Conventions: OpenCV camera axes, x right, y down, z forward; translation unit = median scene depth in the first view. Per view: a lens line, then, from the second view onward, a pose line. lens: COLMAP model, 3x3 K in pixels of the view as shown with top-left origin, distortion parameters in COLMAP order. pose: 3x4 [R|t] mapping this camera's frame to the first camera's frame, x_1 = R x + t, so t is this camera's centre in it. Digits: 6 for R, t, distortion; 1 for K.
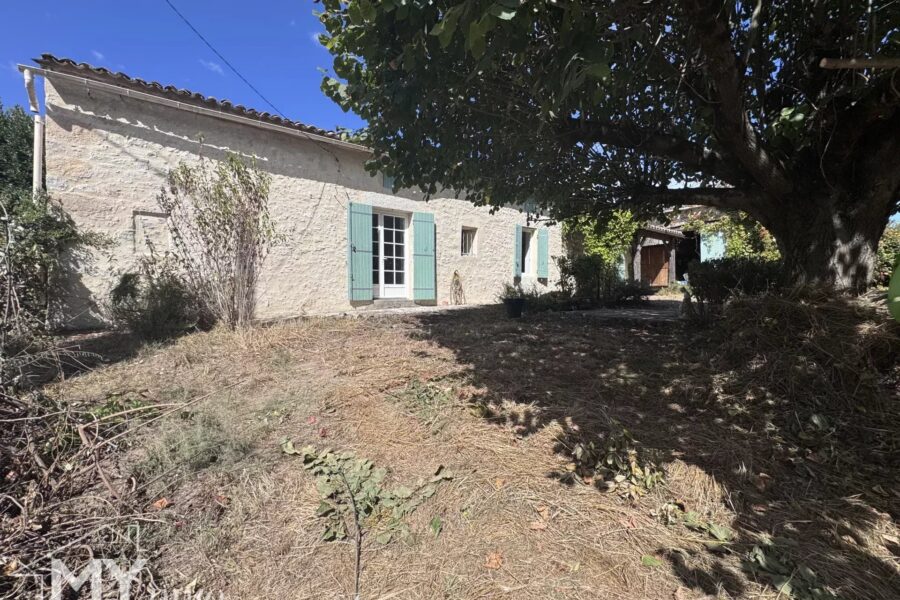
lens RADIAL K [[358.0, 0, 449.1], [0, 358.0, 296.7], [0, 0, 1]] dist [-0.003342, 0.000876]
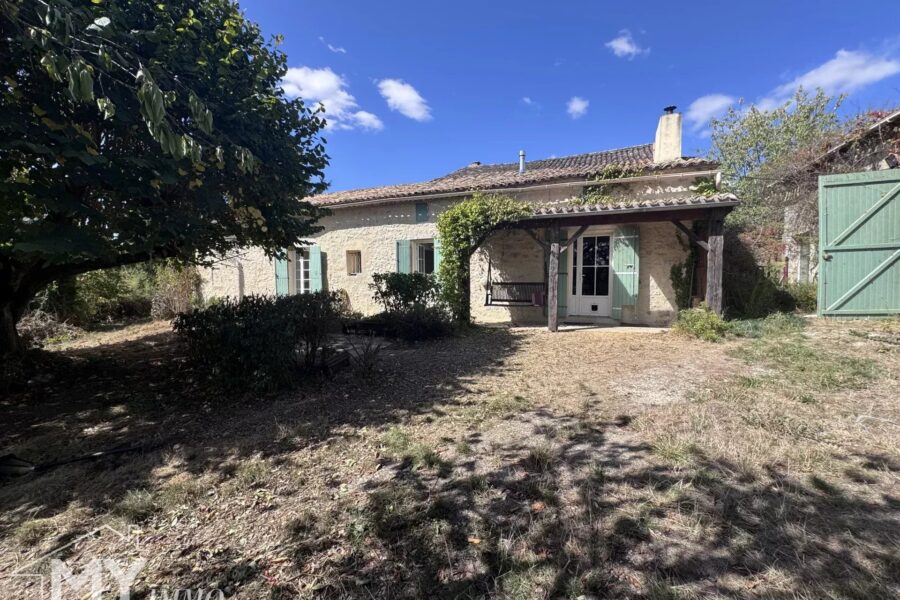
lens RADIAL K [[358.0, 0, 450.7], [0, 358.0, 298.1], [0, 0, 1]] dist [-0.003342, 0.000876]
pose [[0.501895, 0.051986, -0.863365, 5.547994], [-0.009867, 0.998471, 0.054385, -0.486049], [0.864872, -0.018777, 0.501640, 3.137610]]
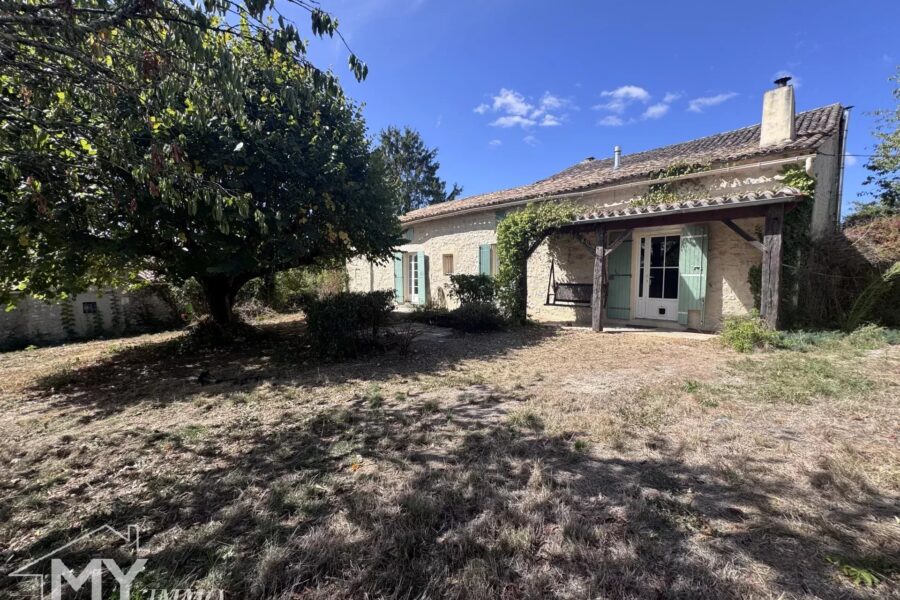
lens RADIAL K [[358.0, 0, 451.1], [0, 358.0, 298.4], [0, 0, 1]] dist [-0.003342, 0.000876]
pose [[0.125793, 0.069148, -0.989644, 6.407178], [-0.011009, 0.997604, 0.068304, -0.549560], [0.991995, 0.002303, 0.126253, 3.833472]]
